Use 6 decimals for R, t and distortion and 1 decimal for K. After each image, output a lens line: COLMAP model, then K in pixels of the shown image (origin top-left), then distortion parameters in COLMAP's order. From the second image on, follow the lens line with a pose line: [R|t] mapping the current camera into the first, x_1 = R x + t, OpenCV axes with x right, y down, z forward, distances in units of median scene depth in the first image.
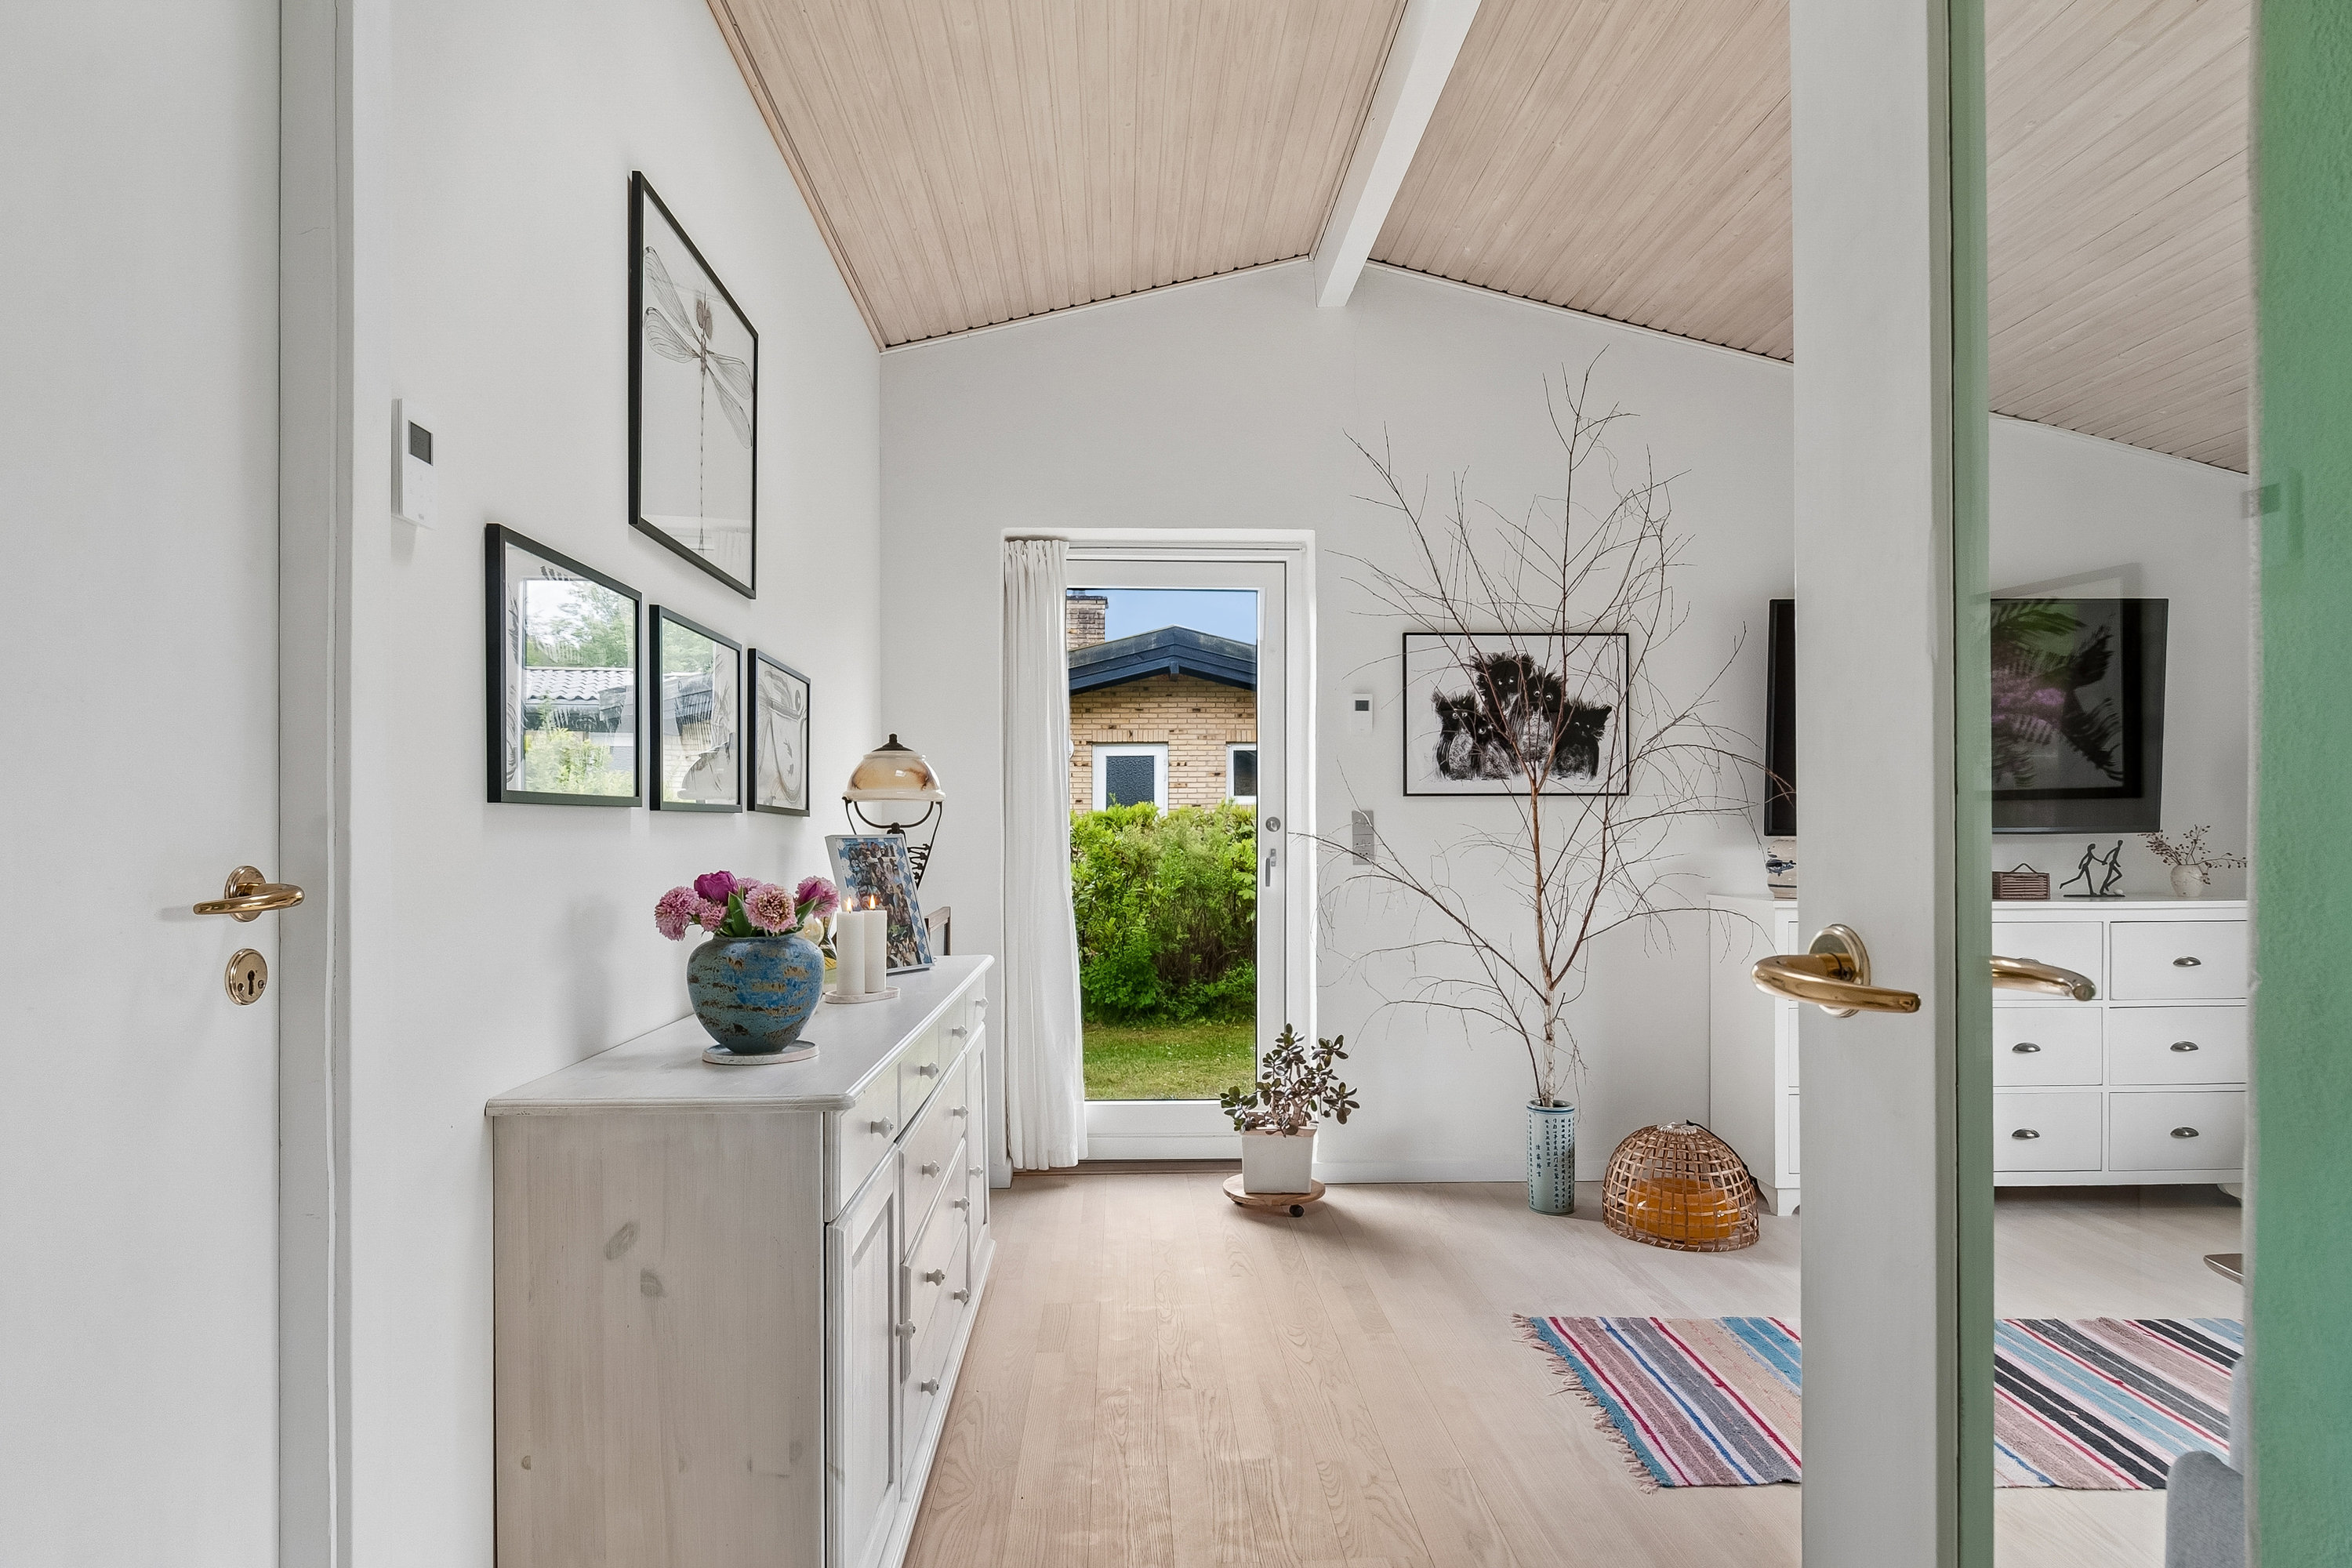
lens RADIAL K [[1253.5, 0, 1176.1], [0, 1253.5, 793.8], [0, 0, 1]] dist [0.001498, -0.003105]
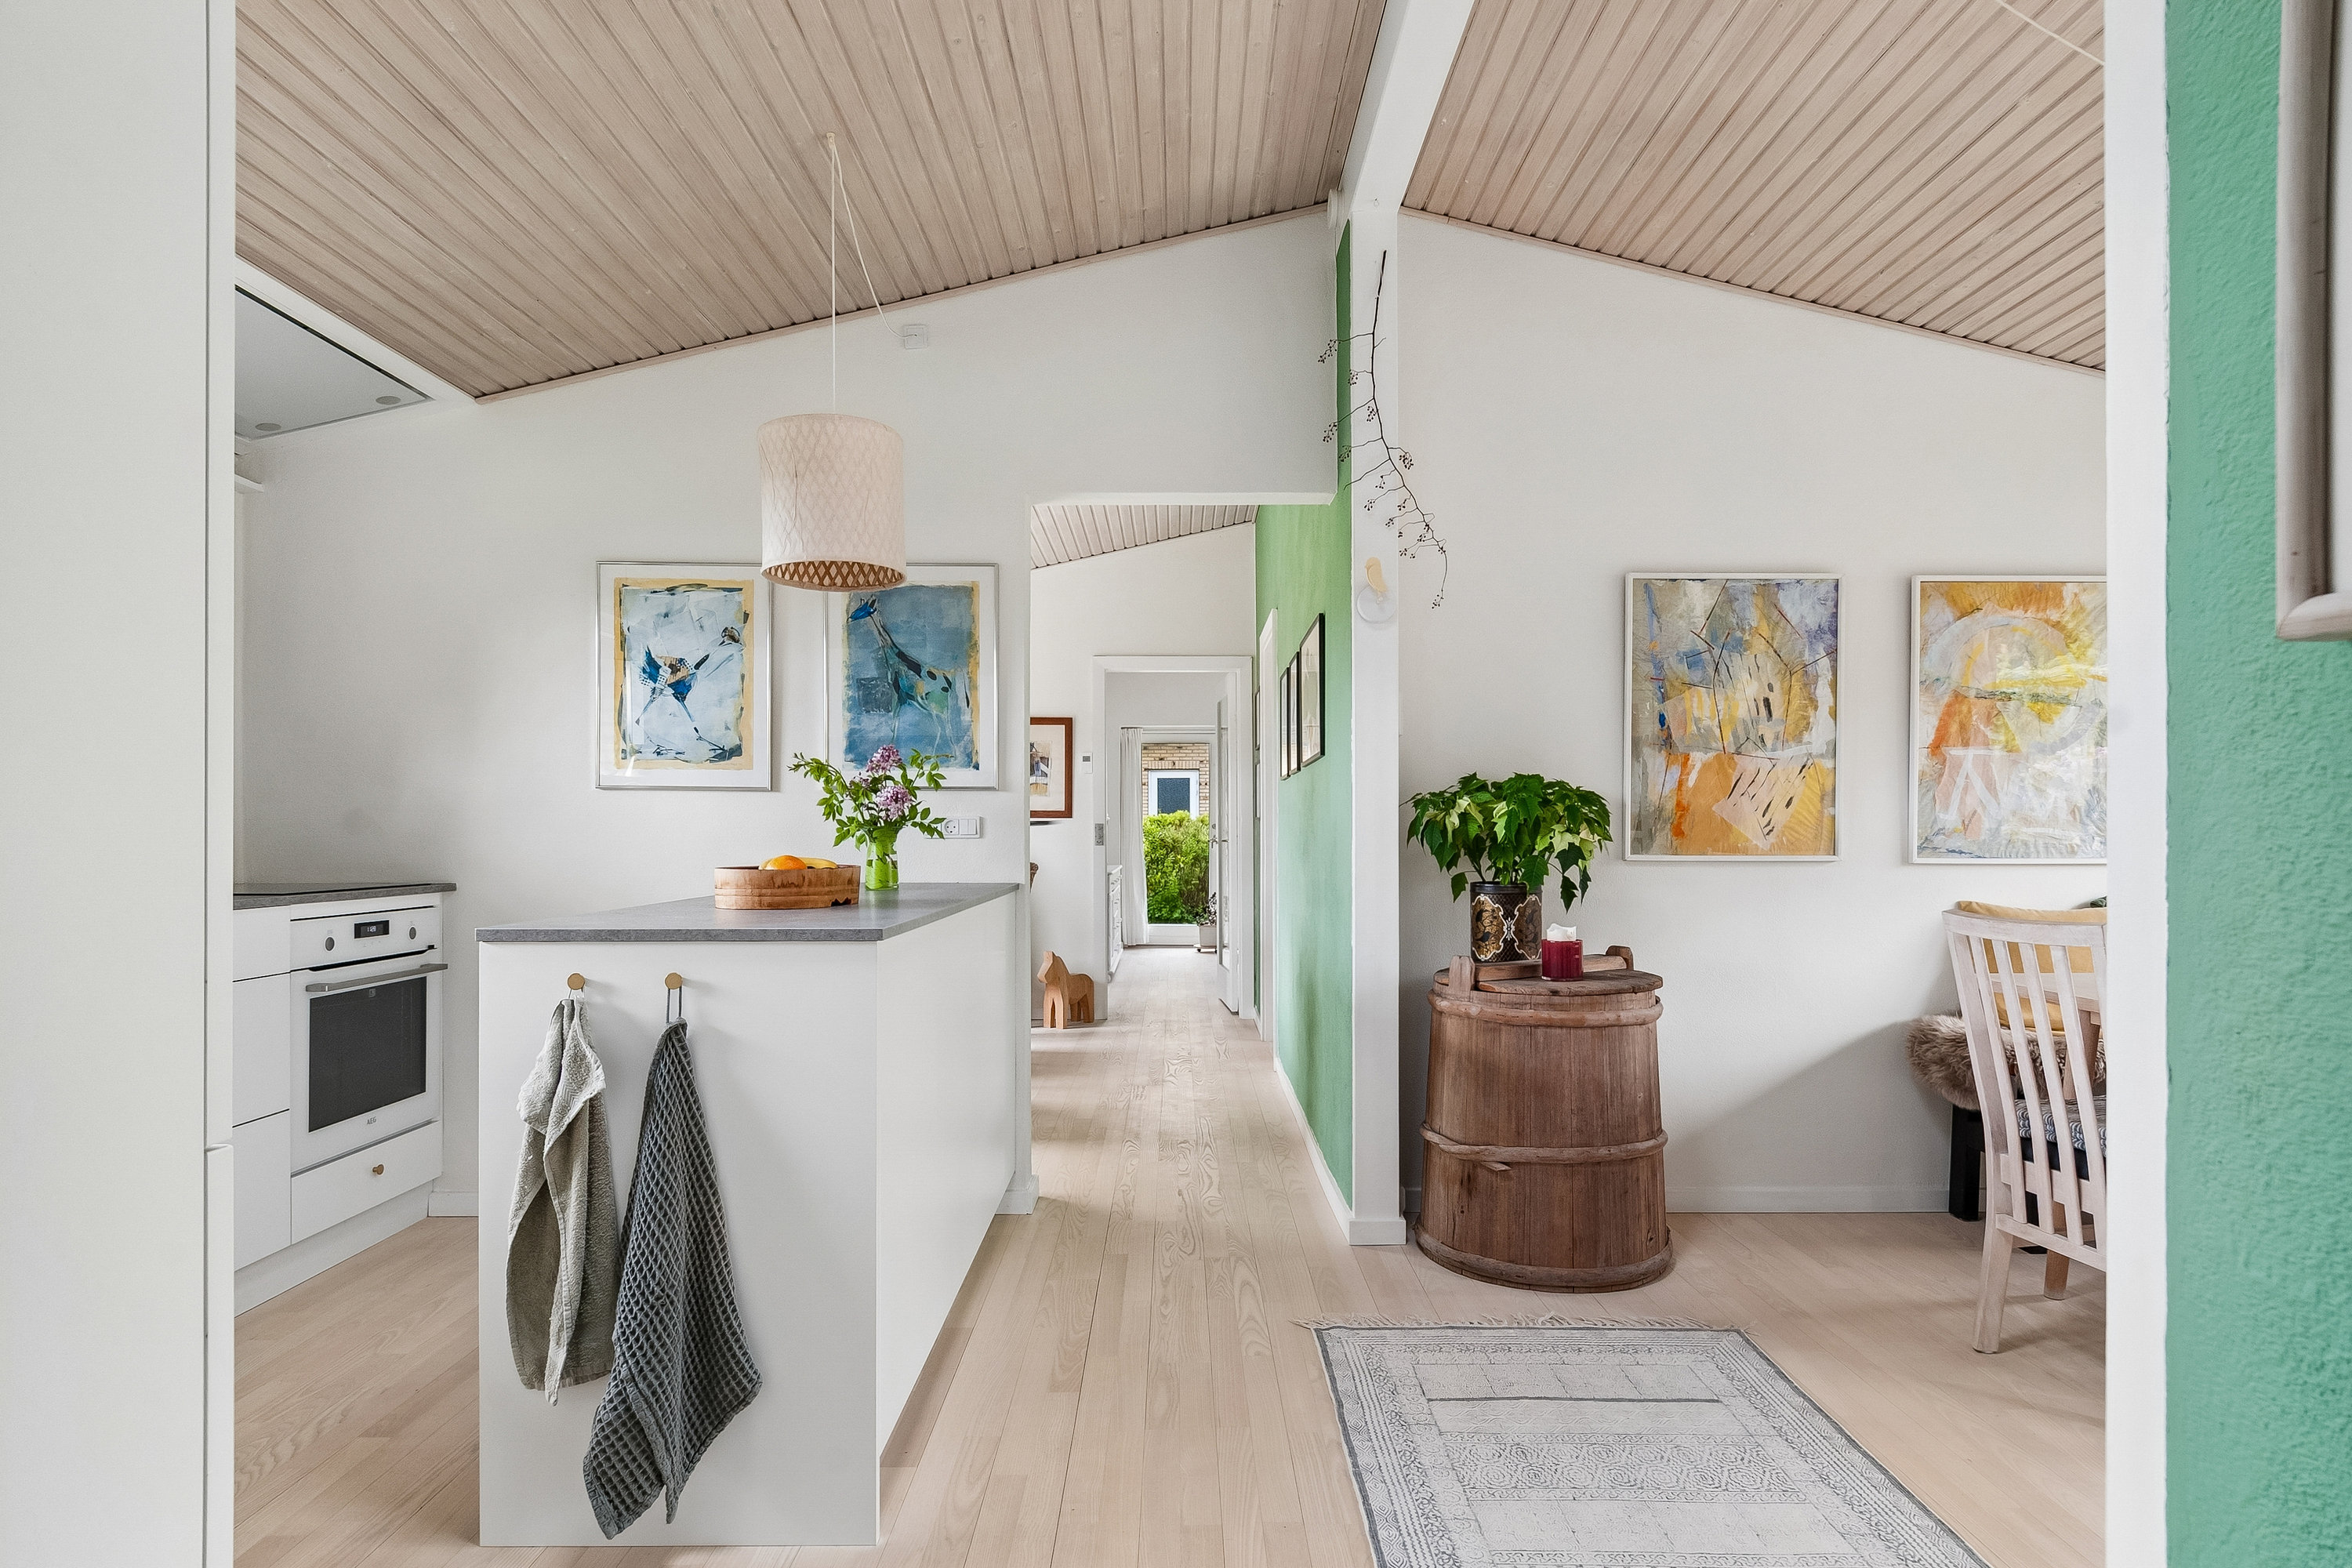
lens RADIAL K [[1253.5, 0, 1176.0], [0, 1253.5, 794.2], [0, 0, 1]] dist [0.001498, -0.003105]
pose [[0.999113, 0.003281, -0.041992, 0.042165], [-0.003292, 0.999995, -0.000194, -0.017257], [0.041991, 0.000332, 0.999118, -0.706464]]
